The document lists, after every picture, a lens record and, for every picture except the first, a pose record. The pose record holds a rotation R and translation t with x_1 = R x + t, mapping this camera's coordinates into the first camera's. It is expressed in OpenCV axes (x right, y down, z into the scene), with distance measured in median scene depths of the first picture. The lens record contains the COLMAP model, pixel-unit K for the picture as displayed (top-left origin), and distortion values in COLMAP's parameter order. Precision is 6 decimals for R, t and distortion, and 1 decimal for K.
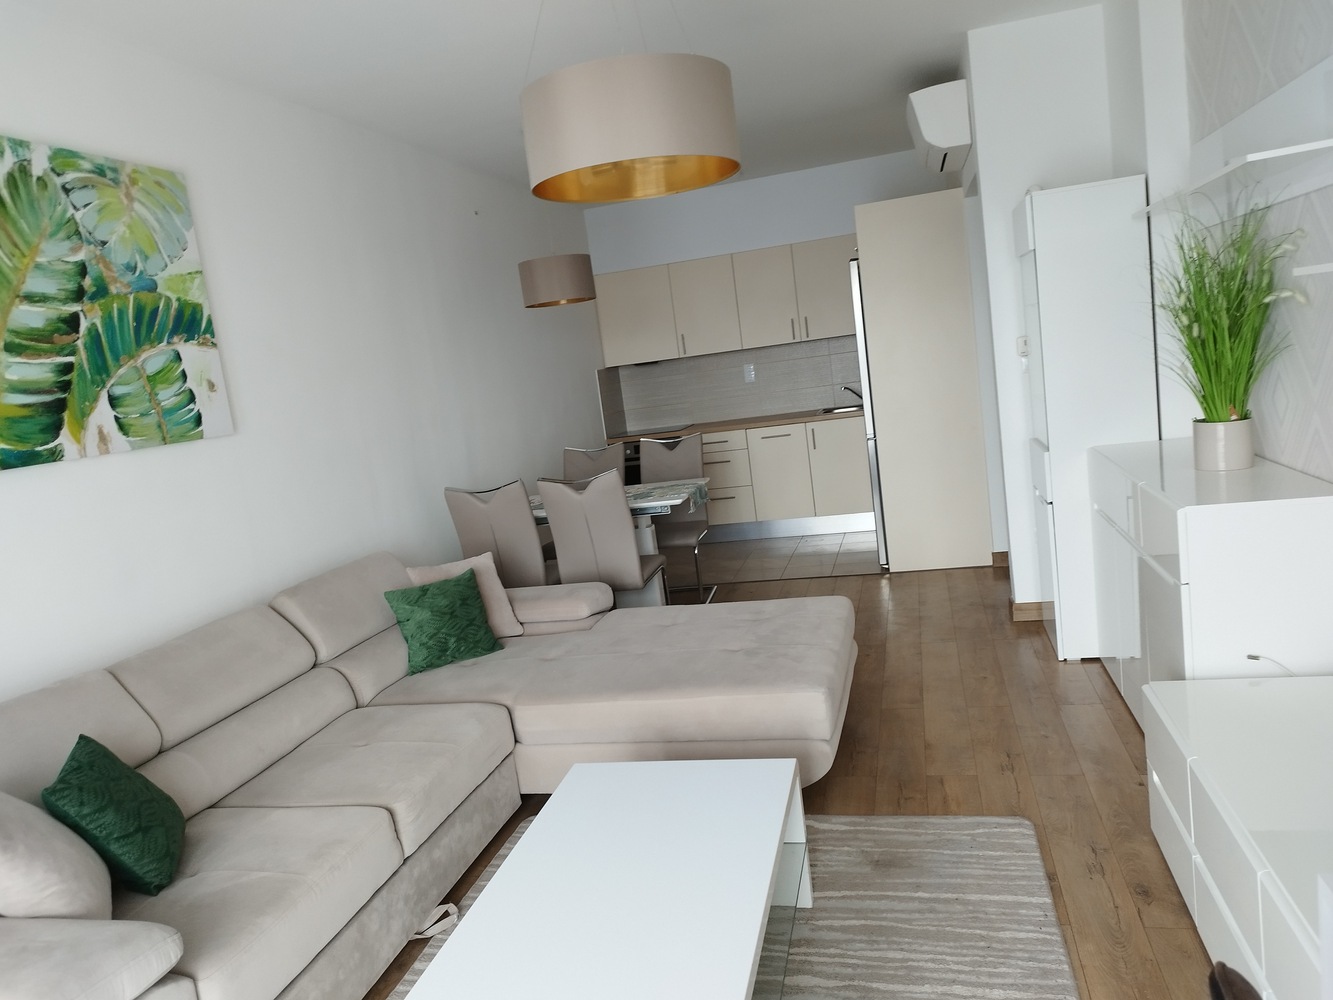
lens RADIAL K [[966.0, 0, 663.3], [0, 966.0, 511.3], [0, 0, 1]] dist [0.032914, -0.013305]
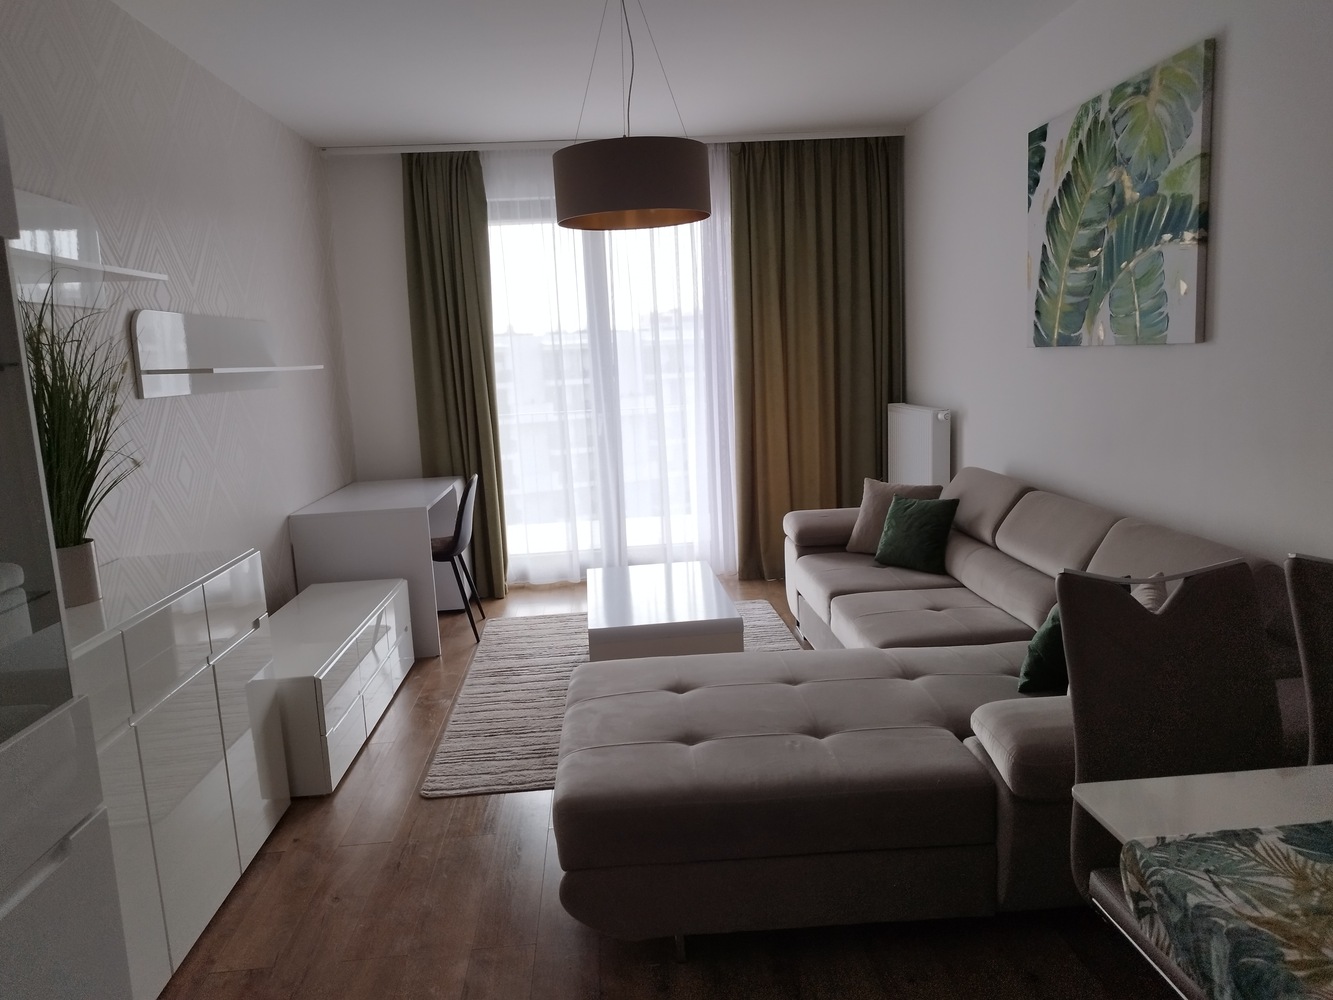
lens RADIAL K [[966.0, 0, 668.7], [0, 966.0, 500.6], [0, 0, 1]] dist [0.032914, -0.013305]
pose [[-0.930224, 0.222935, -0.291520, 0.338983], [0.119971, 0.935430, 0.332533, -0.345008], [0.346829, 0.274356, -0.896905, 1.935385]]
